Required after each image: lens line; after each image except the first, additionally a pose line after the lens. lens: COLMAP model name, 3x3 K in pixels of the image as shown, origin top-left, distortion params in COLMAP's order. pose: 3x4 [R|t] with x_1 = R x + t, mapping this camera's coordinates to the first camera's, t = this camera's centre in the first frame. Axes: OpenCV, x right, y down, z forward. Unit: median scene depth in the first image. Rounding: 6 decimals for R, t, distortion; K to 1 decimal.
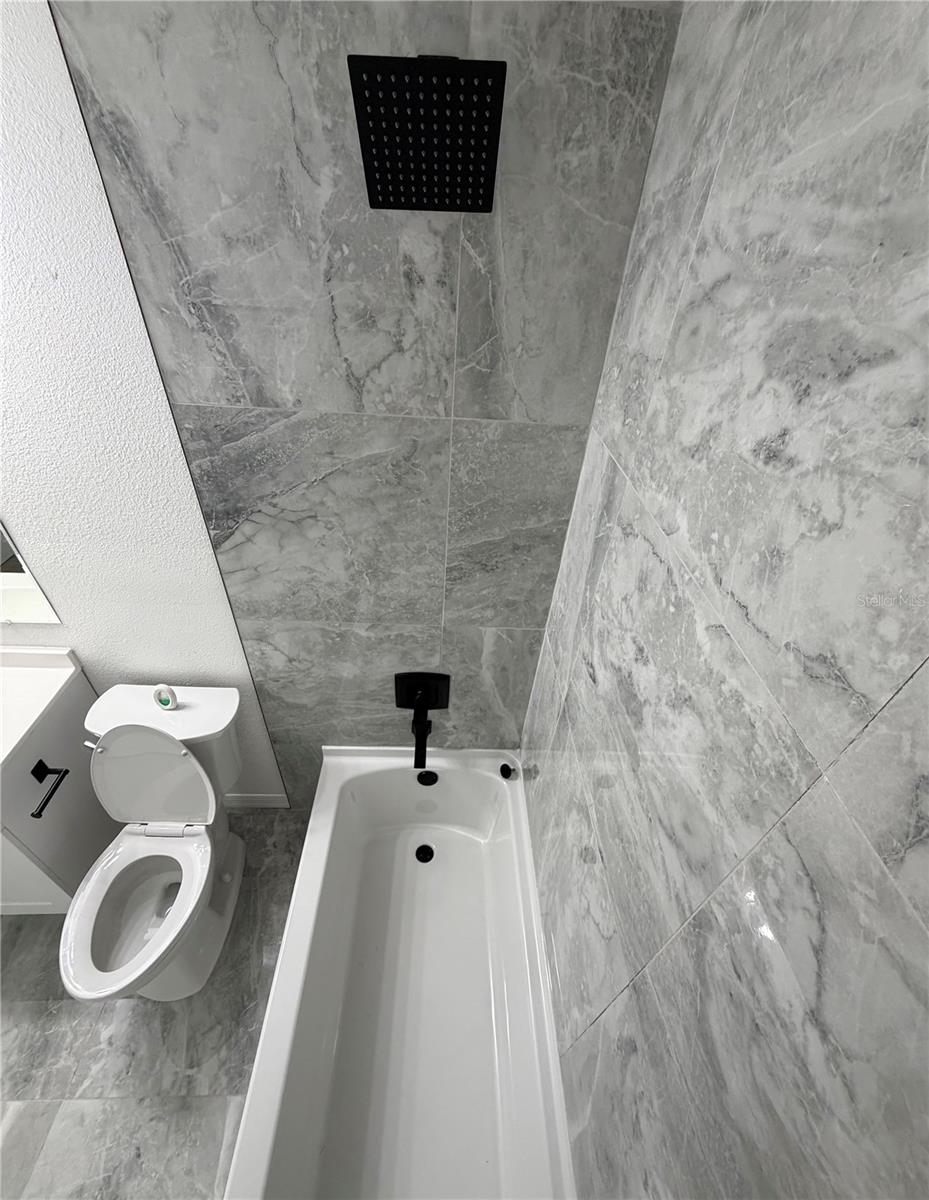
lens RADIAL K [[494.6, 0, 465.9], [0, 494.6, 617.0], [0, 0, 1]] dist [-0.000066, -0.000018]
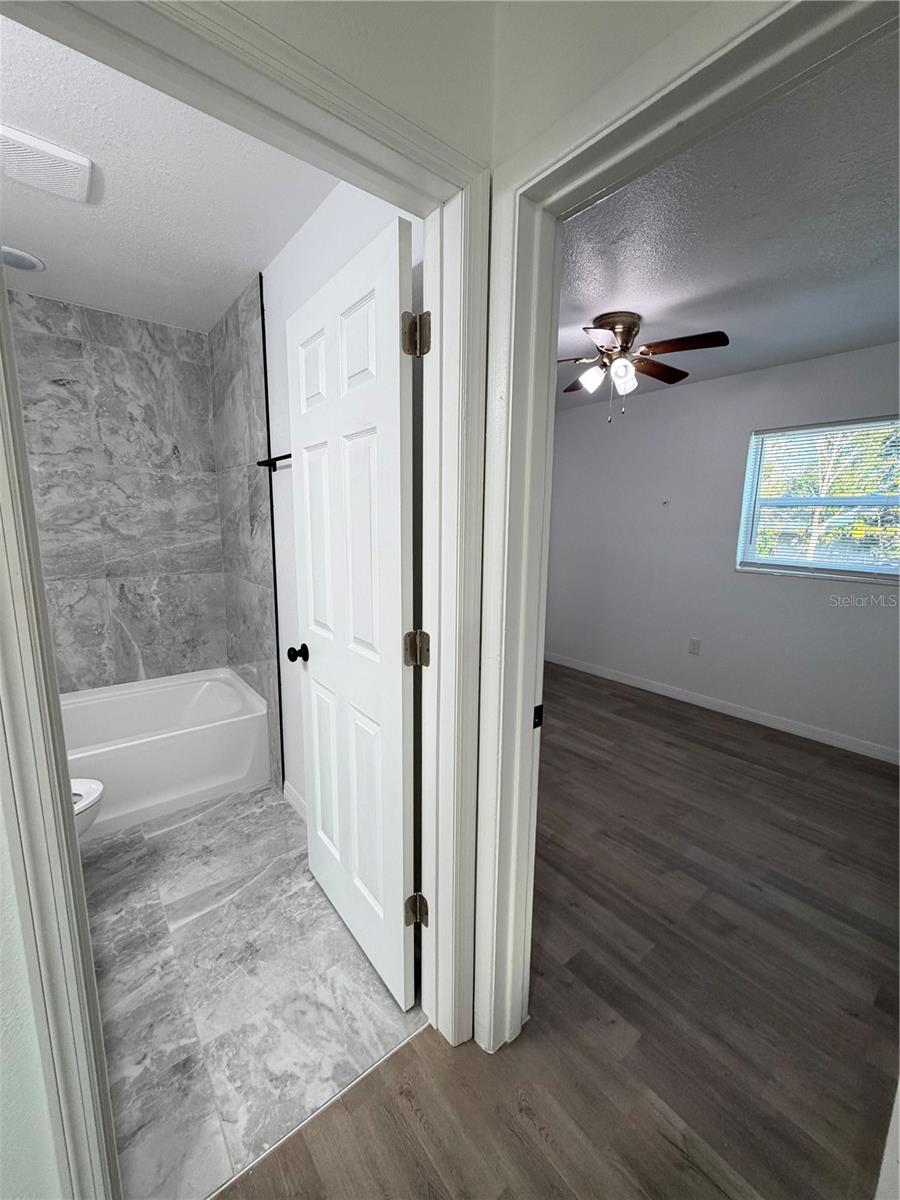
lens RADIAL K [[477.9, 0, 450.9], [0, 477.9, 598.4], [0, 0, 1]] dist [-0.000102, 0.000163]
pose [[-0.607927, -0.204033, 0.767330, -2.192967], [0.458562, 0.698726, 0.549093, 0.082183], [-0.648186, 0.685677, -0.331212, 0.400222]]
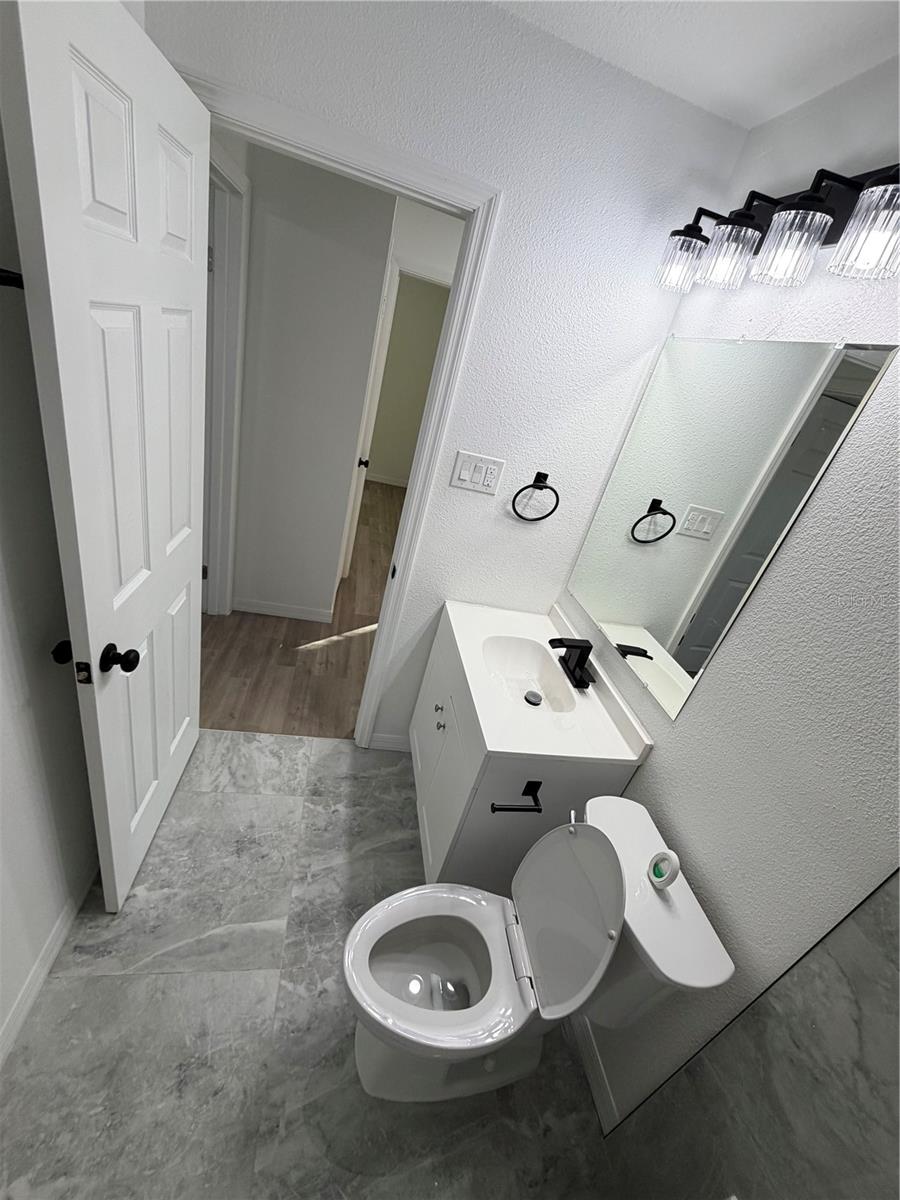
lens RADIAL K [[477.9, 0, 445.4], [0, 477.9, 593.9], [0, 0, 1]] dist [-0.000102, 0.000163]
pose [[0.128472, 0.420600, -0.898104, -0.205825], [-0.792761, 0.587662, 0.161811, 0.072481], [0.595840, 0.691194, 0.408933, 0.259232]]
